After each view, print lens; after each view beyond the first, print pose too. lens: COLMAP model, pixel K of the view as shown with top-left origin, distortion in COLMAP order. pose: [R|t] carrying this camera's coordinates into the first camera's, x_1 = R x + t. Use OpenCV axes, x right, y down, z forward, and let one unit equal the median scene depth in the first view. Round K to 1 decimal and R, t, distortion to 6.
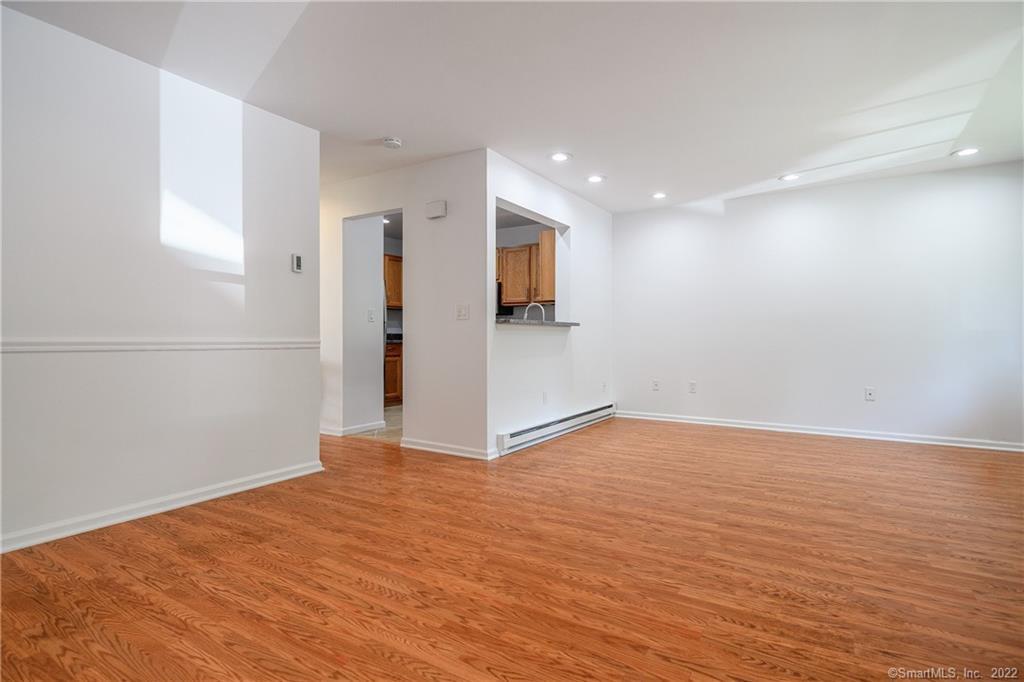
lens RADIAL K [[514.3, 0, 515.3], [0, 514.3, 336.1], [0, 0, 1]] dist [-0.000497, -0.000045]
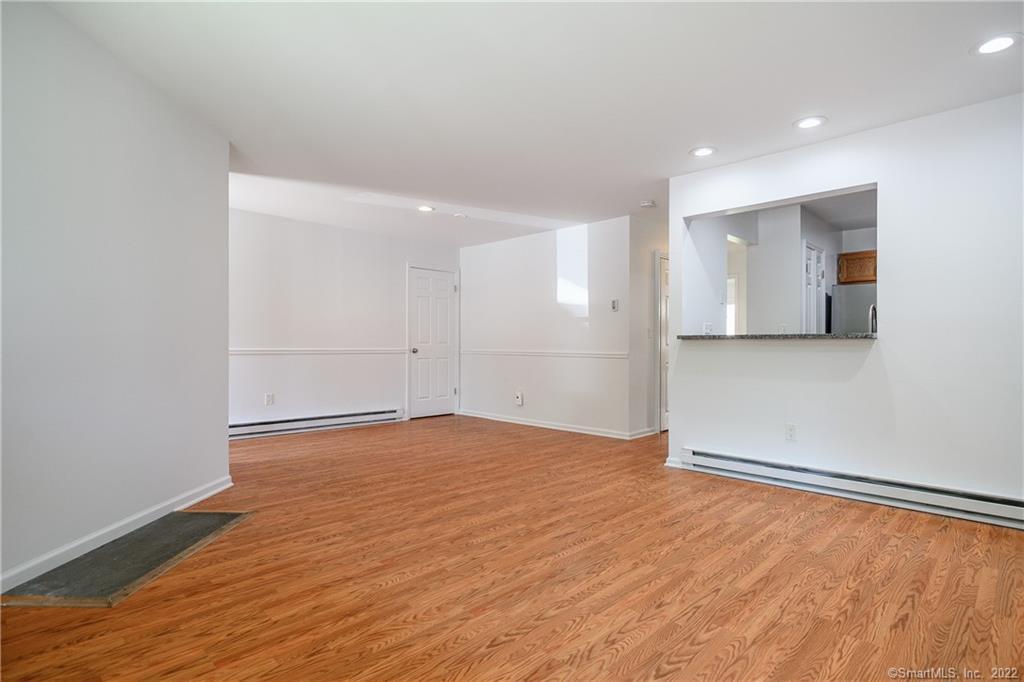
lens RADIAL K [[524.3, 0, 512.0], [0, 524.3, 341.0], [0, 0, 1]] dist [0.000374, 0.000093]
pose [[-0.223395, -0.011333, -0.974662, 1.689473], [-0.000394, 0.999933, -0.011537, -0.011615], [0.974728, -0.002194, -0.223385, 1.432401]]
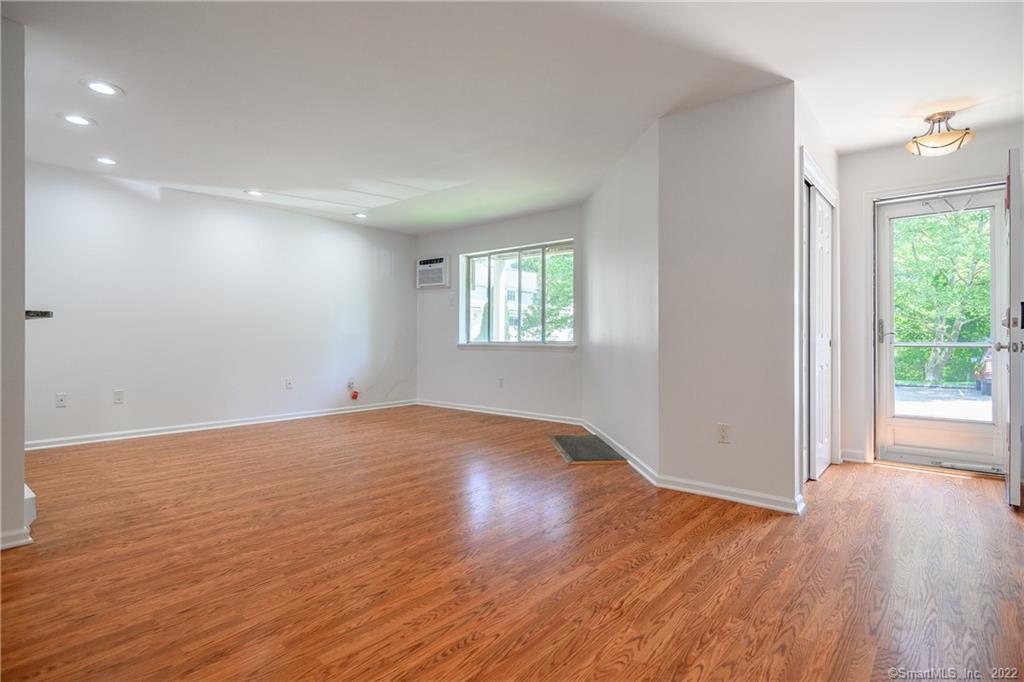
lens RADIAL K [[514.3, 0, 515.3], [0, 514.3, 336.1], [0, 0, 1]] dist [-0.000497, -0.000045]
pose [[0.138843, 0.004677, 0.990303, -0.880375], [-0.010684, 0.999938, -0.003224, -0.008060], [-0.990257, -0.010133, 0.138884, 0.546183]]
